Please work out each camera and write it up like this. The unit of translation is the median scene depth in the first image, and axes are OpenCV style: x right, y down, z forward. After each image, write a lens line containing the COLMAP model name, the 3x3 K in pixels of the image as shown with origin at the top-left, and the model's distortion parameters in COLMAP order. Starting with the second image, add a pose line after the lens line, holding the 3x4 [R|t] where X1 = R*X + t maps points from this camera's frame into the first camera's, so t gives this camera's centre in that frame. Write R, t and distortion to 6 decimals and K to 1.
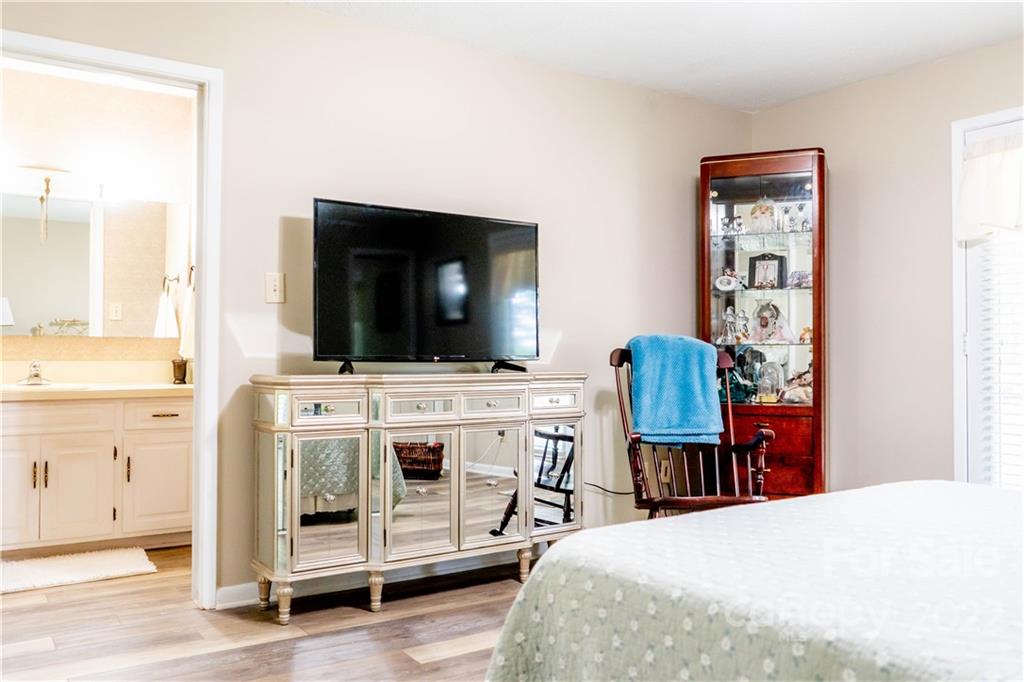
lens RADIAL K [[850.8, 0, 513.6], [0, 850.8, 337.8], [0, 0, 1]] dist [-0.004525, -0.005226]
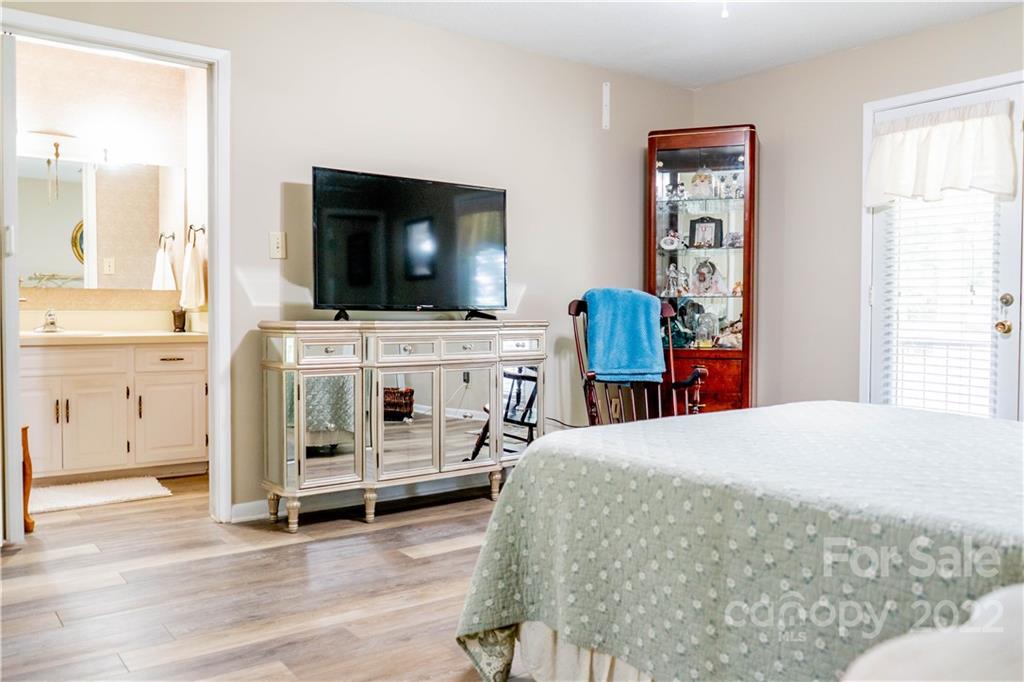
lens RADIAL K [[850.8, 0, 513.6], [0, 850.8, 337.8], [0, 0, 1]] dist [-0.004525, -0.005226]
pose [[0.998269, -0.001068, 0.058812, -0.029307], [-0.001823, 0.998793, 0.049074, 0.008120], [-0.058793, -0.049097, 0.997062, -0.147767]]
